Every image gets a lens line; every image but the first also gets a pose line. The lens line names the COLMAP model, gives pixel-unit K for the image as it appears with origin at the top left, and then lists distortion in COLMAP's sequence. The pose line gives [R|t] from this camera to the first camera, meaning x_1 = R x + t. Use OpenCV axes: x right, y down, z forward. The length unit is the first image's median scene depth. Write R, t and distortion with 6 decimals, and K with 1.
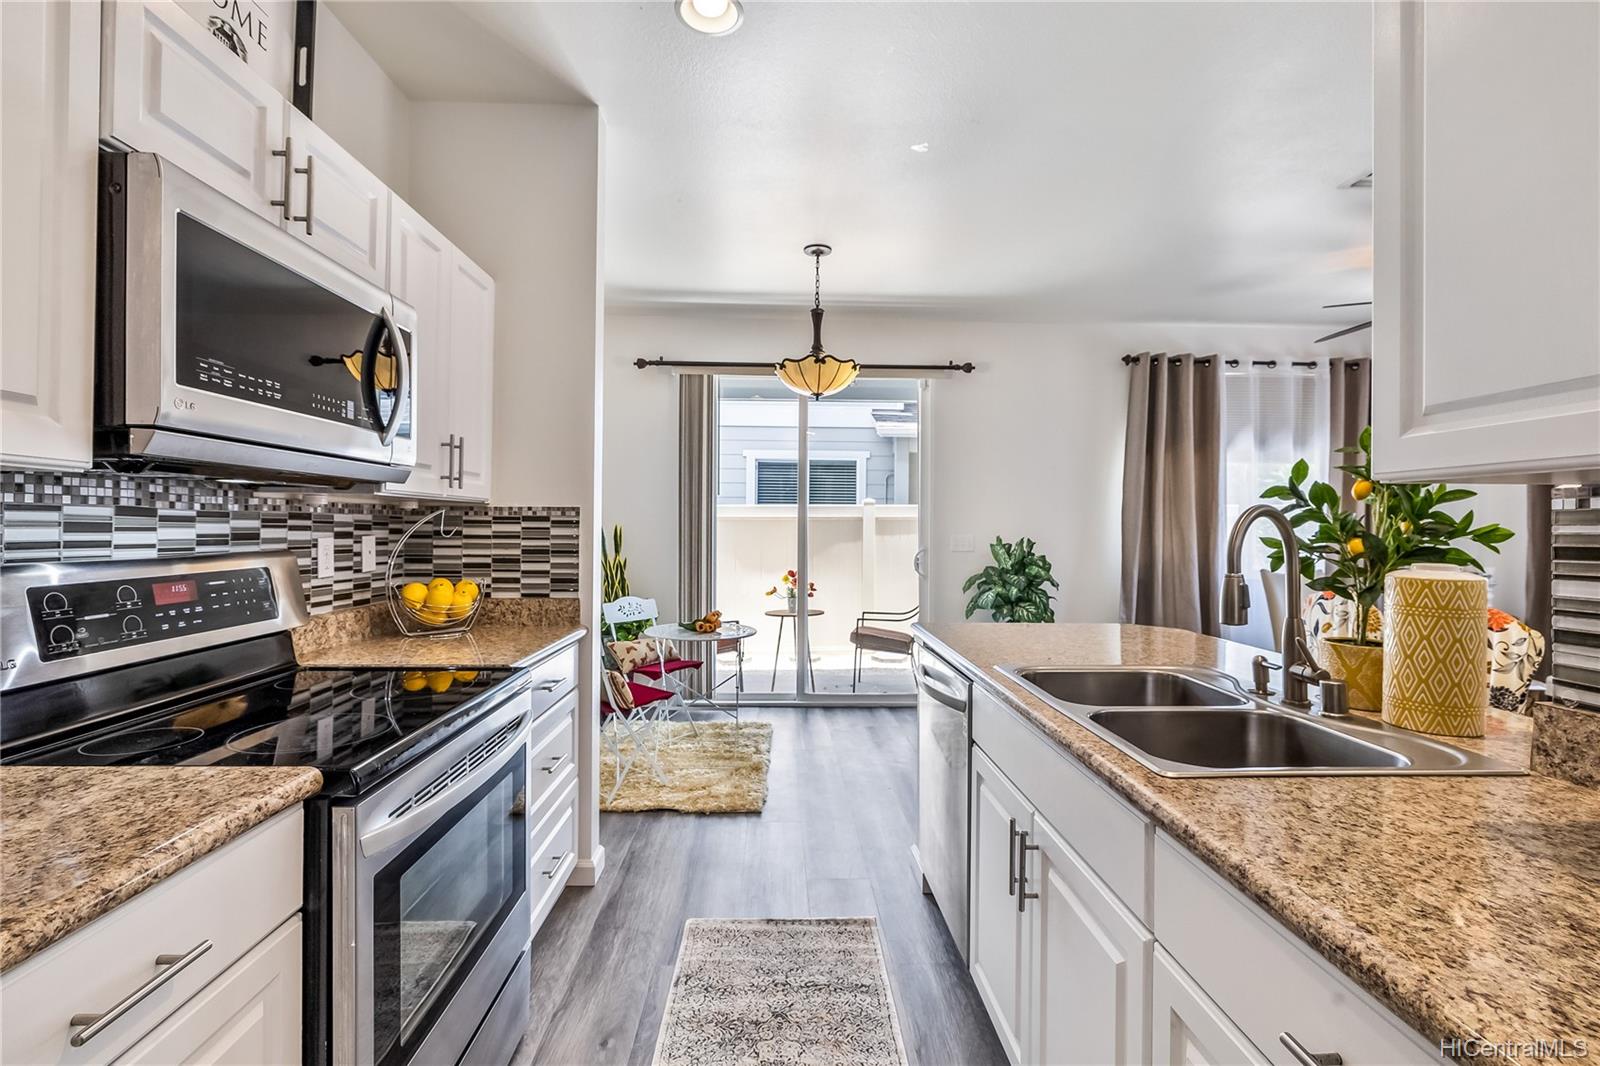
lens RADIAL K [[714.2, 0, 822.5], [0, 714.2, 535.0], [0, 0, 1]] dist [-0.008568, 0.003784]
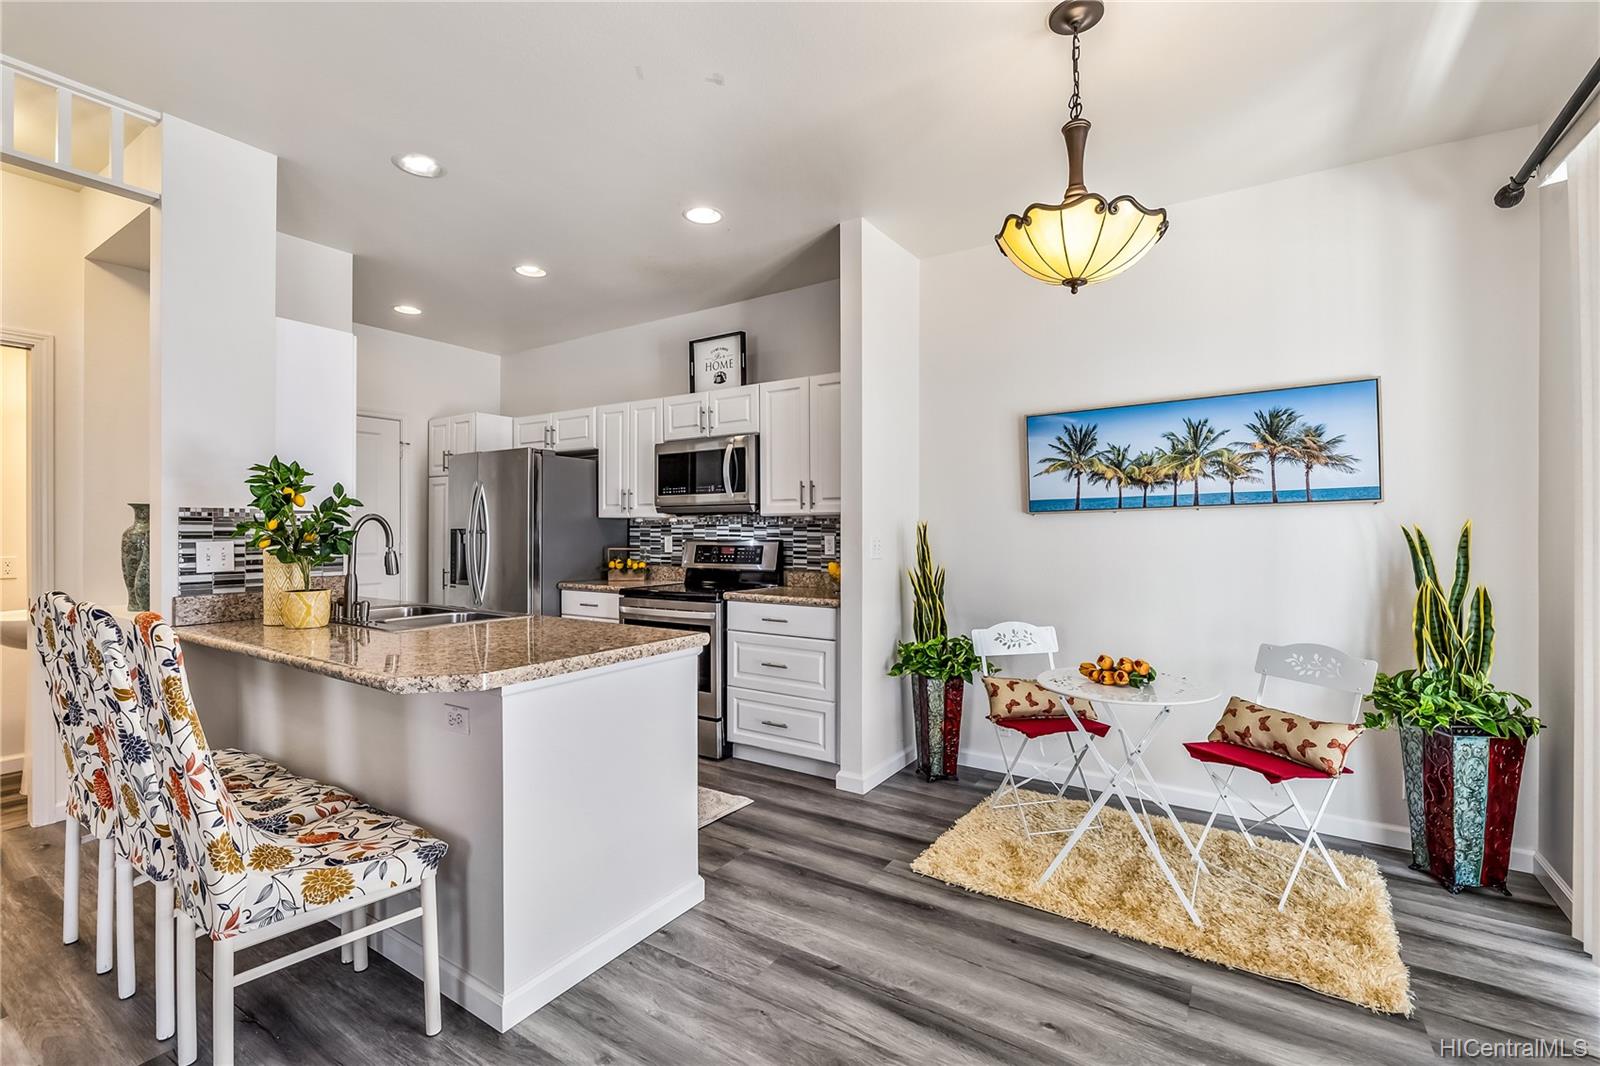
lens RADIAL K [[714.2, 0, 798.1], [0, 714.2, 527.4], [0, 0, 1]] dist [-0.008568, 0.003784]
pose [[-0.594451, -0.013642, -0.804016, 1.330604], [-0.014405, 0.999876, -0.006315, -0.007707], [0.804003, 0.007828, -0.594574, 2.788560]]
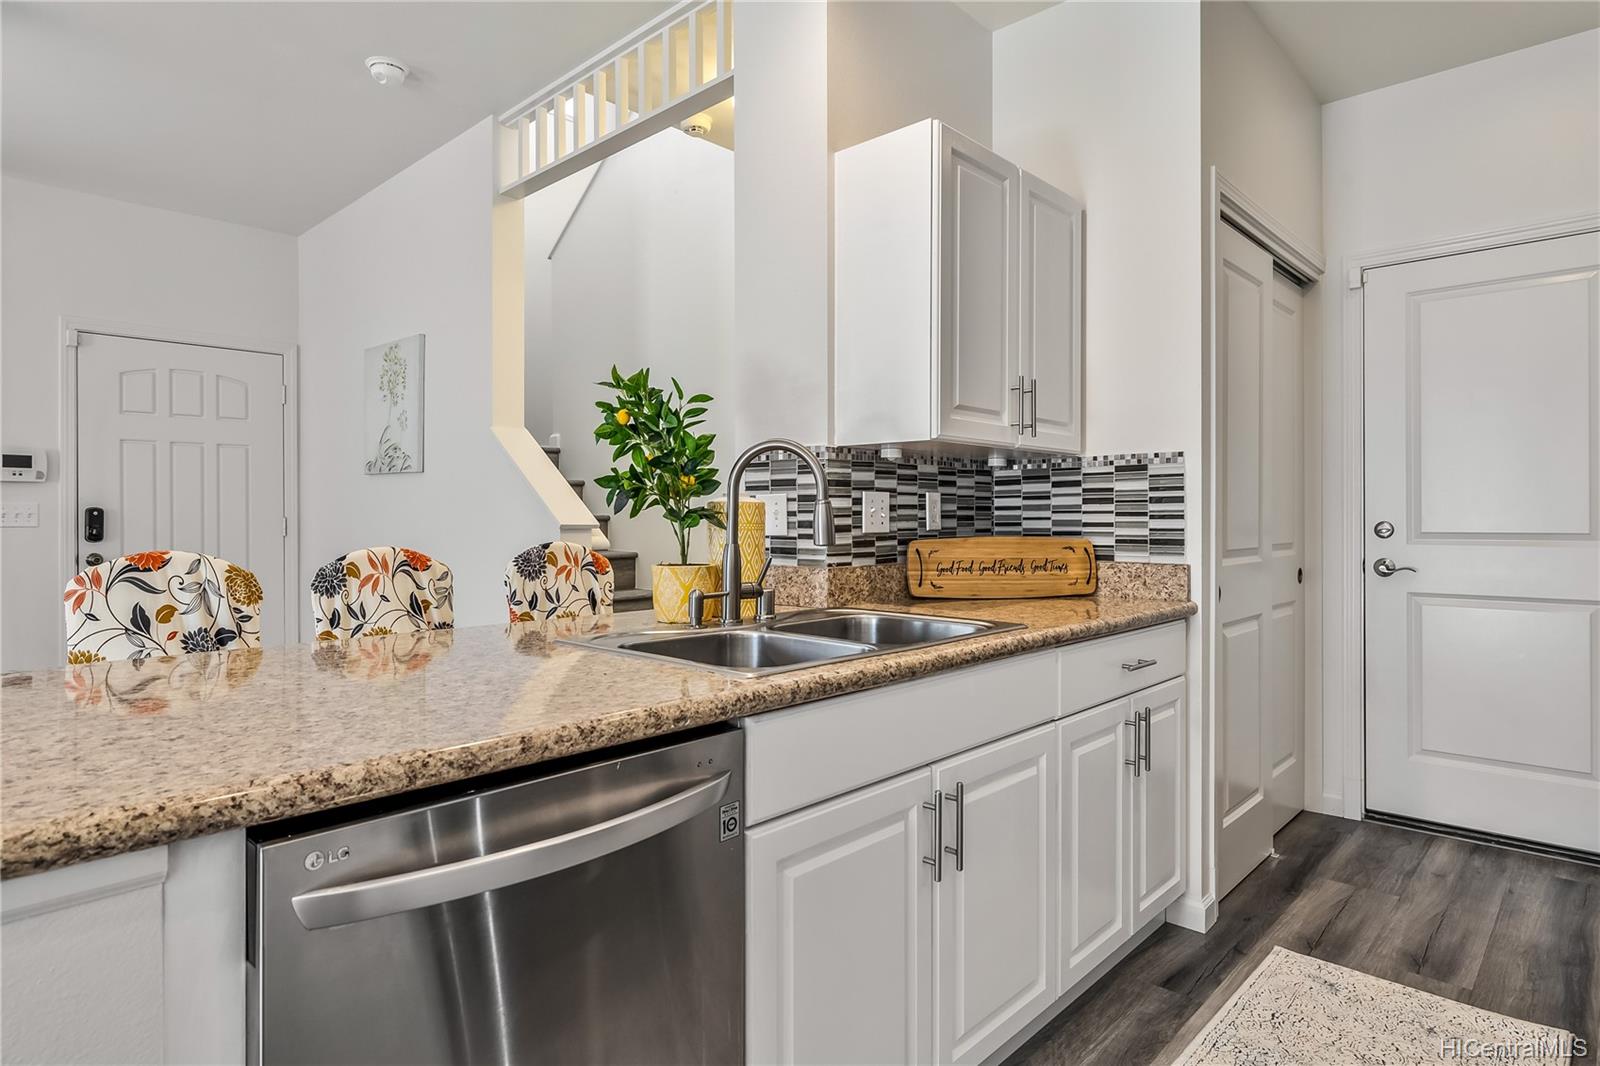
lens RADIAL K [[905.6, 0, 820.6], [0, 905.6, 516.8], [0, 0, 1]] dist [0.003790, -0.004585]
pose [[-0.695973, -0.008383, 0.718019, -0.384477], [0.001803, 0.999908, 0.013421, 0.053480], [-0.718065, 0.010635, -0.695894, 1.713800]]
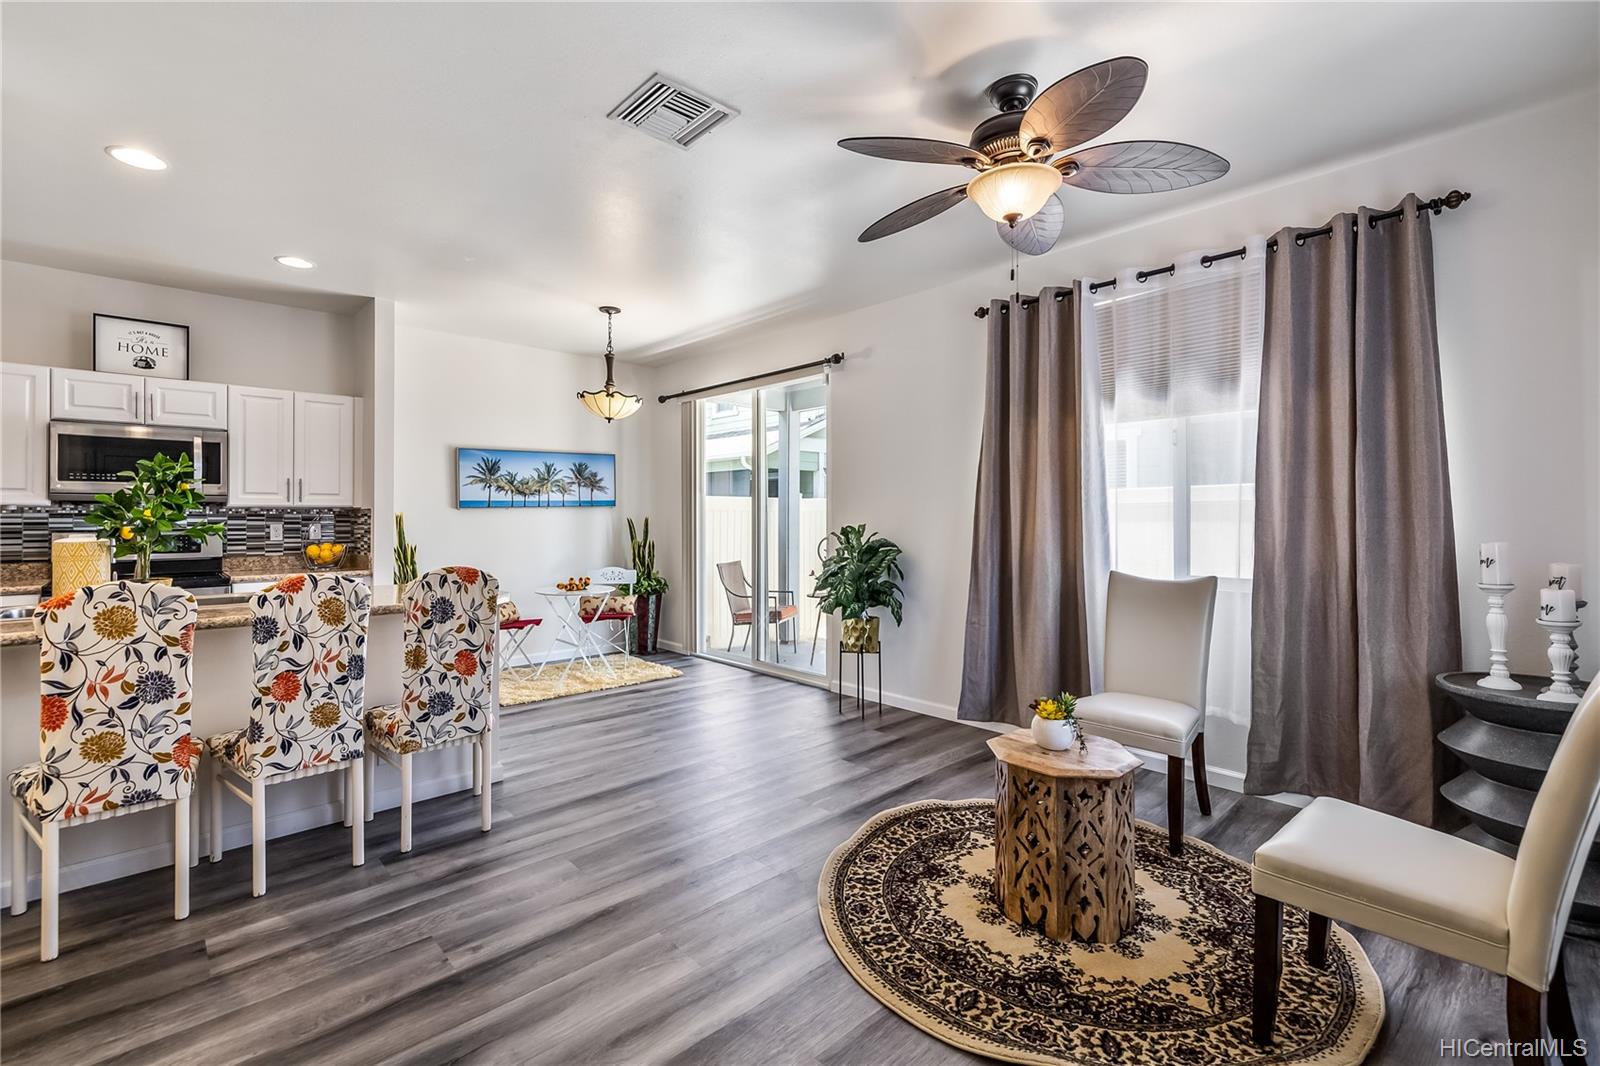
lens RADIAL K [[688.7, 0, 824.0], [0, 688.7, 512.6], [0, 0, 1]] dist [-0.001026, 0.001732]
pose [[0.667665, -0.014564, -0.744319, 2.953309], [-0.002196, 0.999766, -0.021533, 0.015208], [0.744459, 0.016012, 0.667477, 1.057746]]
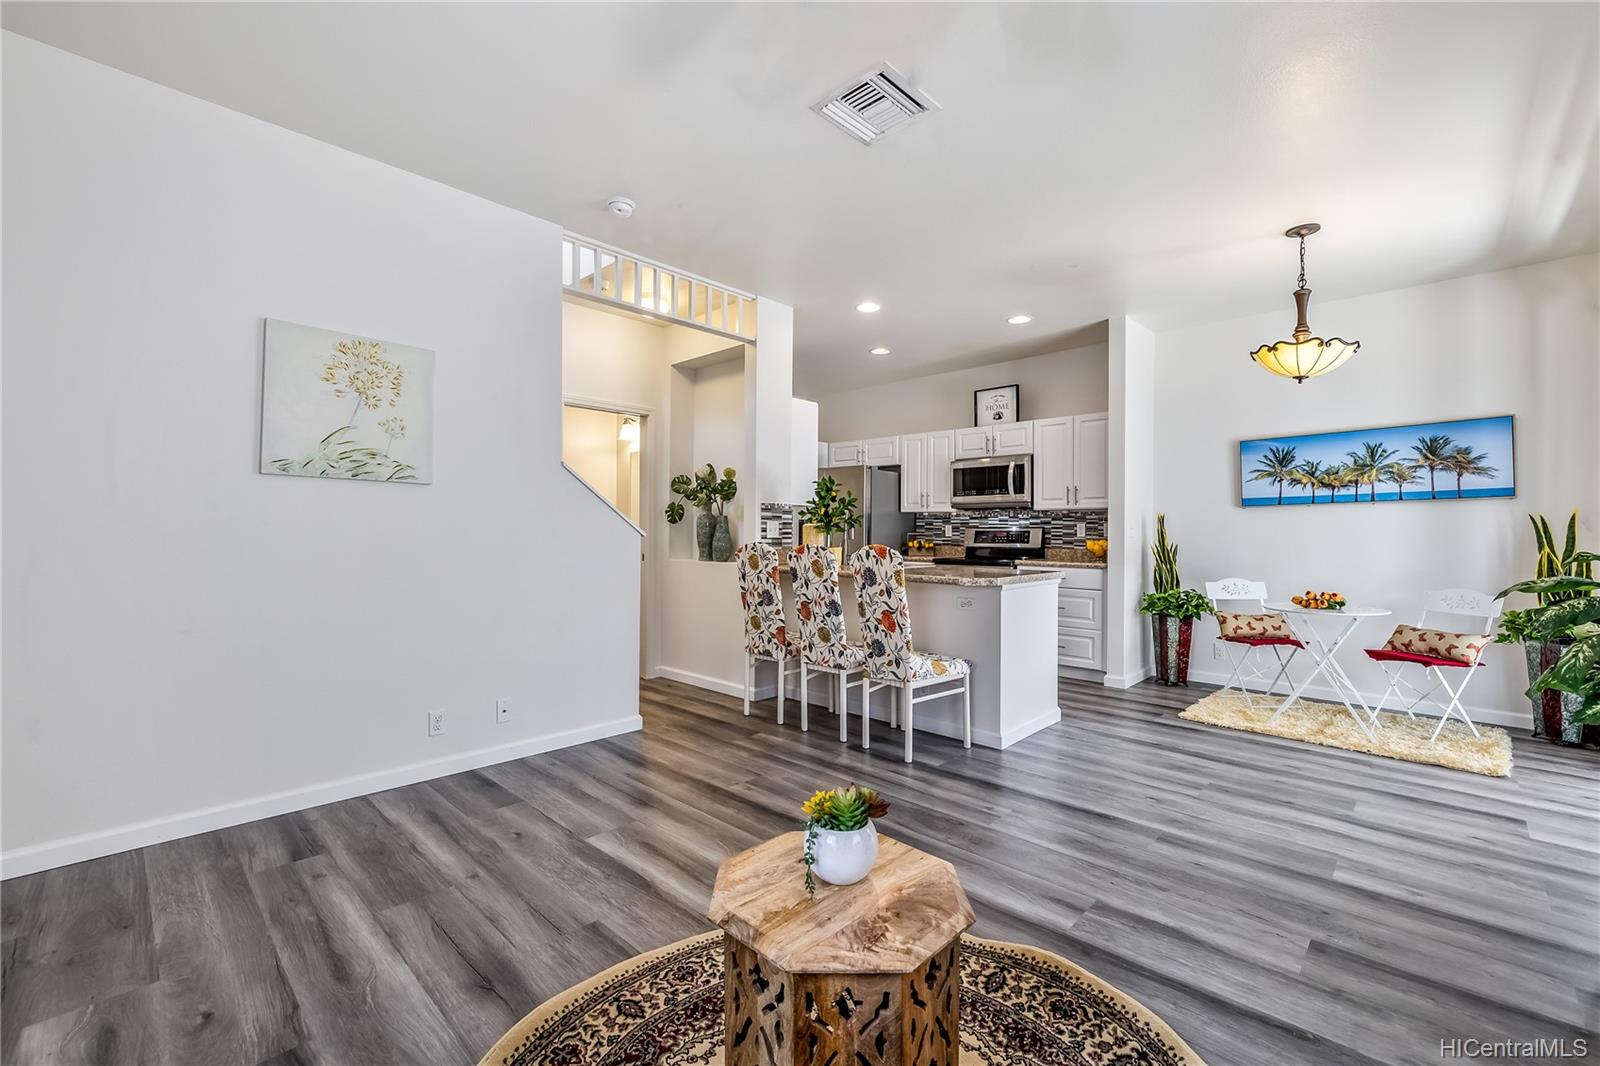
lens RADIAL K [[688.7, 0, 791.3], [0, 688.7, 530.0], [0, 0, 1]] dist [-0.001026, 0.001732]
pose [[-0.730598, -0.015741, -0.682627, 2.796348], [-0.019915, 0.999800, -0.001741, 0.076183], [0.682518, 0.012322, -0.730765, 2.943672]]
